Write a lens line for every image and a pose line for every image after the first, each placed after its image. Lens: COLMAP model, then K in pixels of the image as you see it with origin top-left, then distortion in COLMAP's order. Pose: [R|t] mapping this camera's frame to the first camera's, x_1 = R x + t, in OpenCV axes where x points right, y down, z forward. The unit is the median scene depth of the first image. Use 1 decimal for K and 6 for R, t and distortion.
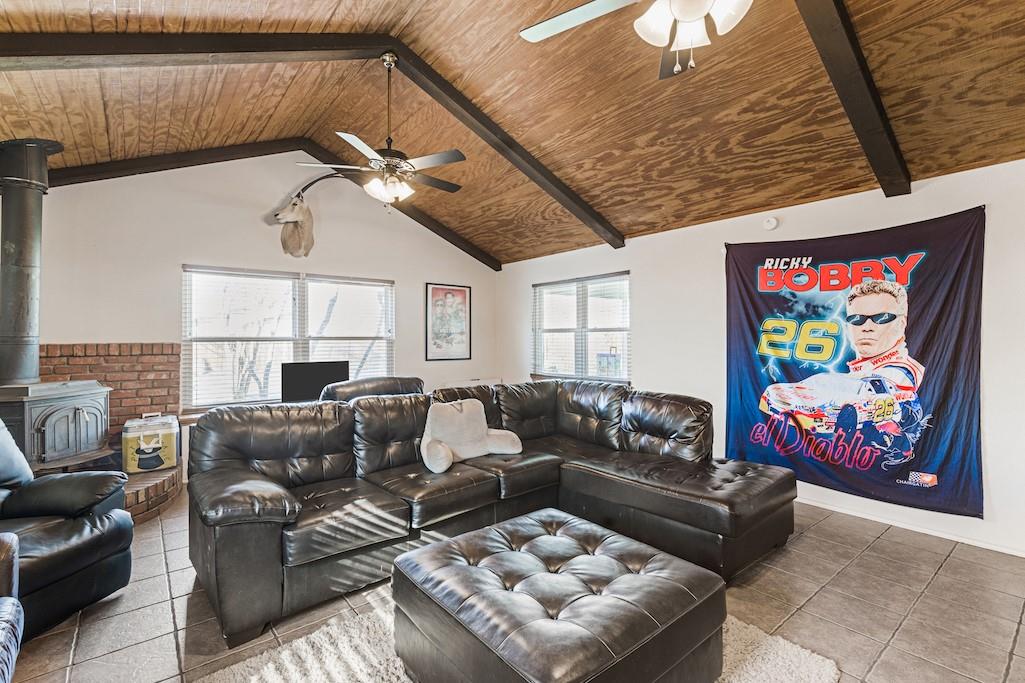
lens RADIAL K [[462.8, 0, 514.7], [0, 462.8, 338.8], [0, 0, 1]] dist [0.003009, 0.000129]
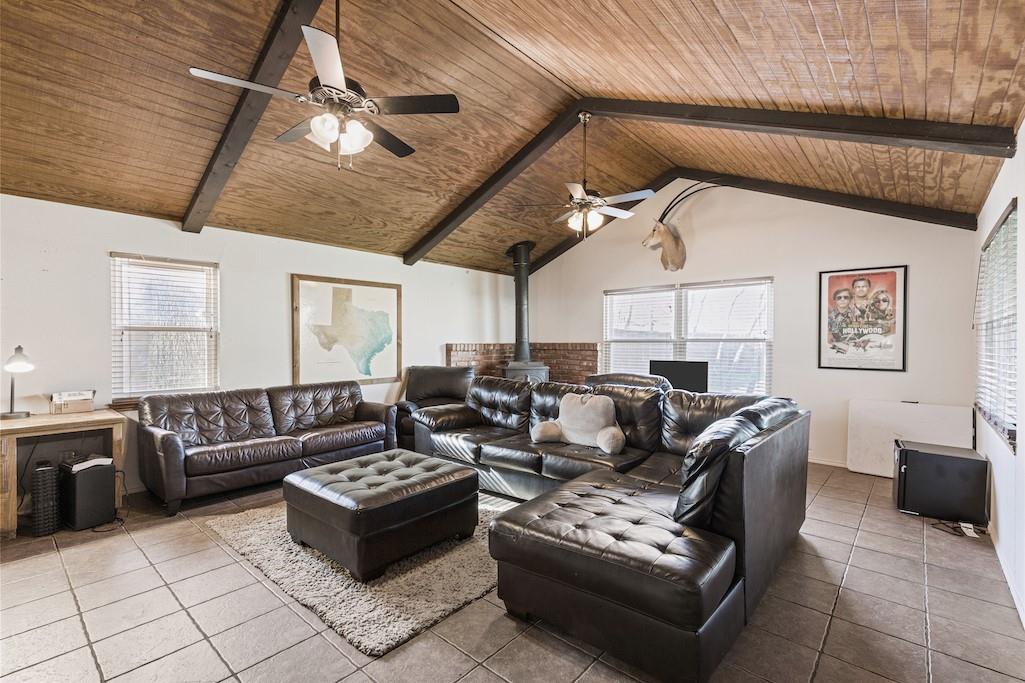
lens RADIAL K [[462.8, 0, 514.5], [0, 462.8, 343.3], [0, 0, 1]] dist [0.003009, 0.000129]
pose [[0.164335, 0.006425, -0.986384, 0.599204], [-0.004759, 0.999972, 0.005720, 0.001960], [0.986393, 0.003754, 0.164361, 0.393975]]
